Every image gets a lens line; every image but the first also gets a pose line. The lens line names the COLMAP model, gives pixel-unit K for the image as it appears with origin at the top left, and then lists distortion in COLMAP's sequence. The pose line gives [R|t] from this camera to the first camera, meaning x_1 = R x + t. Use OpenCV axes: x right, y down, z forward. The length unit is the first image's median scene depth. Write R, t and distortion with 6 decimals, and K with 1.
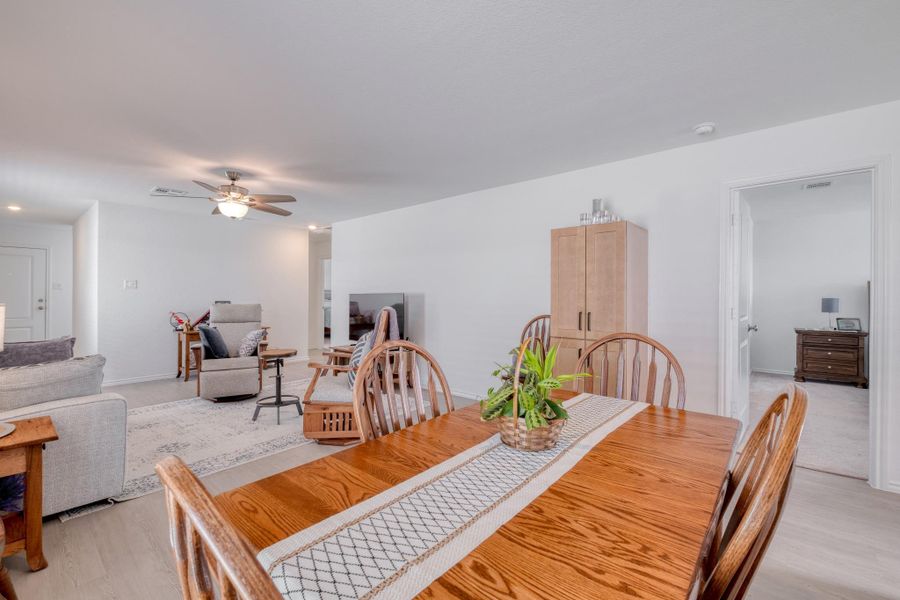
lens RADIAL K [[381.1, 0, 444.3], [0, 381.1, 297.7], [0, 0, 1]] dist [-0.001126, -0.000431]
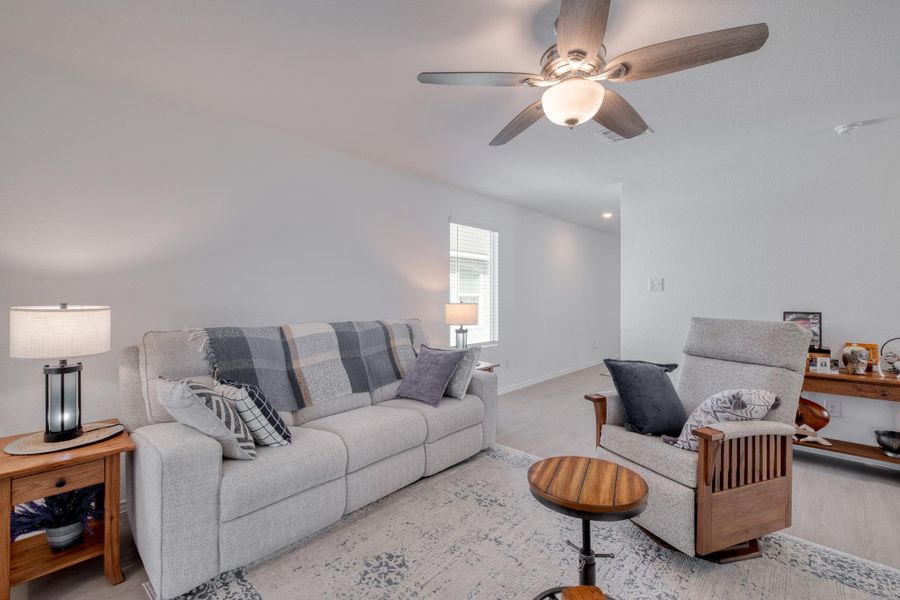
lens RADIAL K [[381.1, 0, 444.3], [0, 381.1, 297.7], [0, 0, 1]] dist [-0.001126, -0.000431]
pose [[-0.048438, -0.004966, -0.998814, -0.092572], [-0.005658, 0.999973, -0.004697, -0.005173], [0.998810, 0.005424, -0.048464, 0.730364]]
